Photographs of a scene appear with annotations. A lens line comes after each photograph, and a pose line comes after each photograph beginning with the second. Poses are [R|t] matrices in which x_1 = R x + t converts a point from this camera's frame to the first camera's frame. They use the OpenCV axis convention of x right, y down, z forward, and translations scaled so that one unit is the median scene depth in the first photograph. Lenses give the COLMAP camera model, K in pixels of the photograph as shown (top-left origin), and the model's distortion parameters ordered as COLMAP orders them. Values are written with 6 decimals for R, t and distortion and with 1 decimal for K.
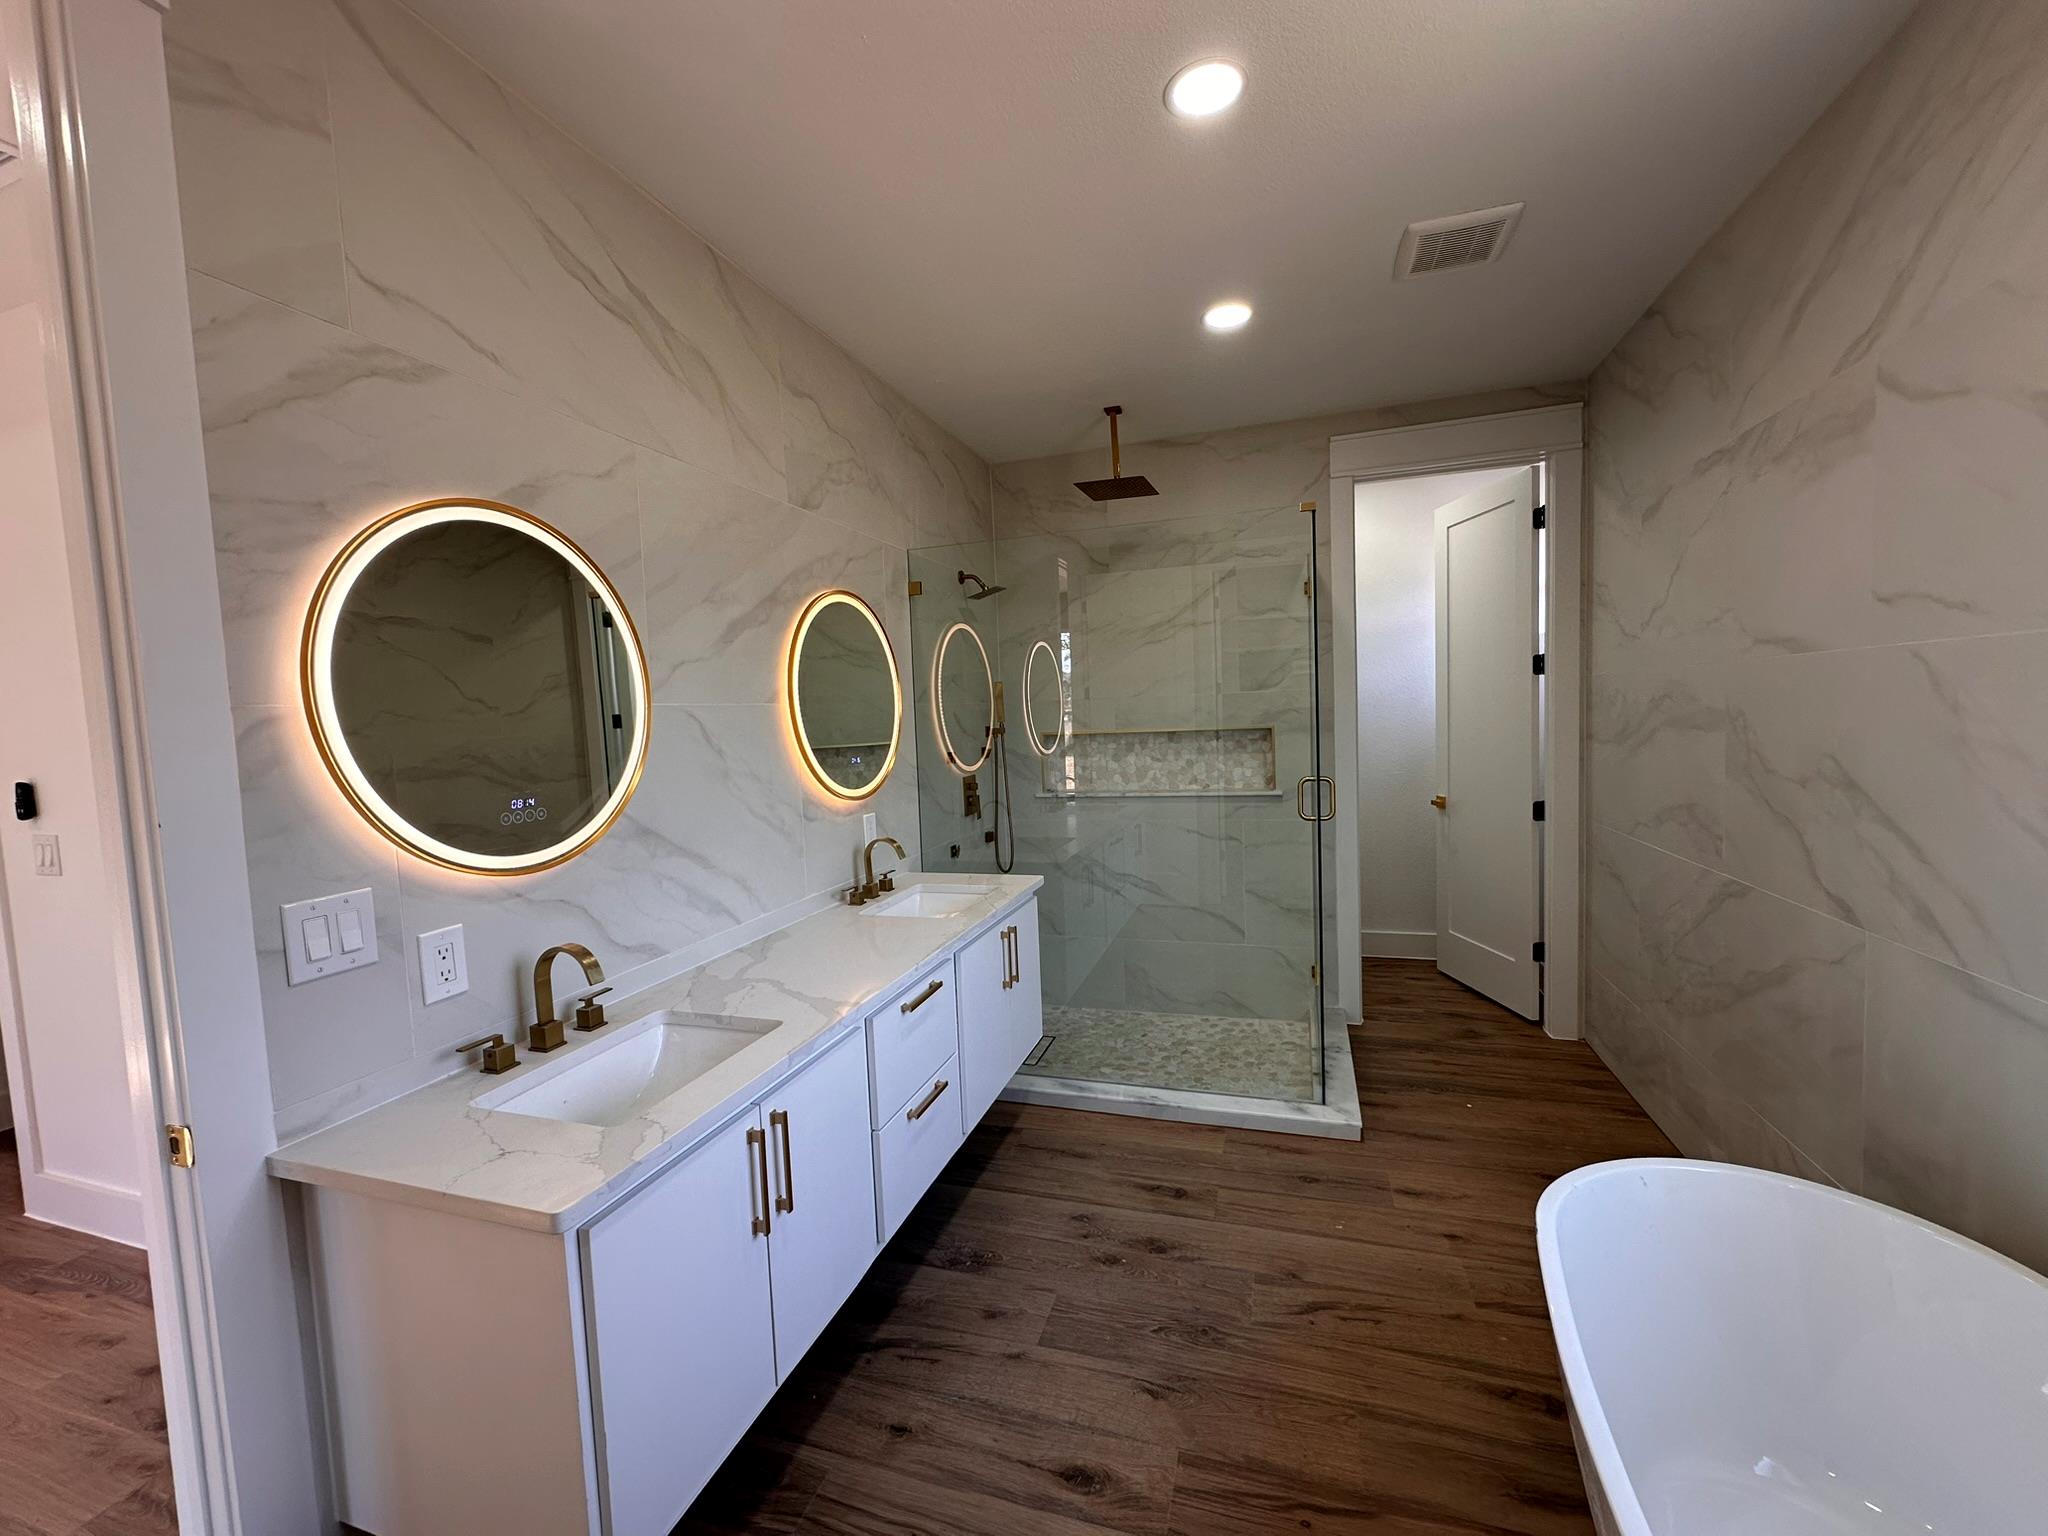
lens RADIAL K [[817.8, 0, 1023.1], [0, 817.8, 768.2], [0, 0, 1]] dist [-0.004700, 0.000866]
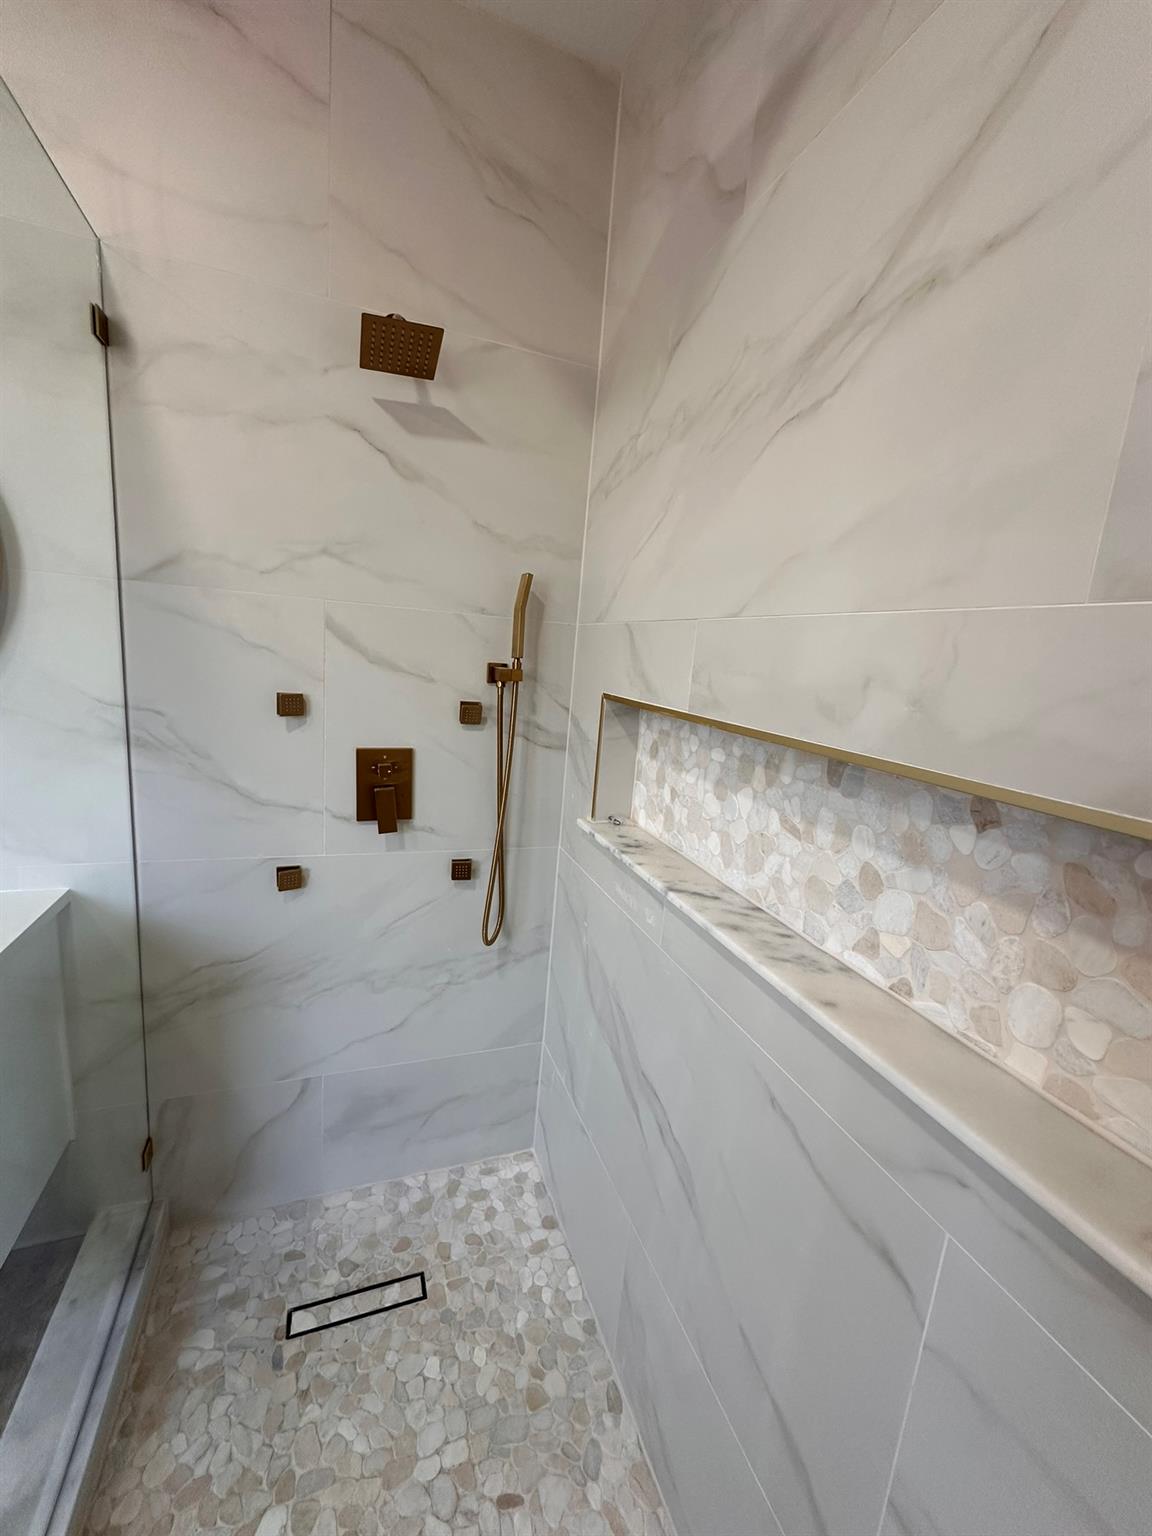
lens RADIAL K [[613.4, 0, 576.0], [0, 613.4, 768.0], [0, 0, 1]] dist [-0.004700, 0.000866]
pose [[0.617831, 0.235135, -0.750331, 0.286543], [-0.158749, 0.971892, 0.173851, -0.061436], [0.770119, 0.011704, 0.637792, 0.792475]]
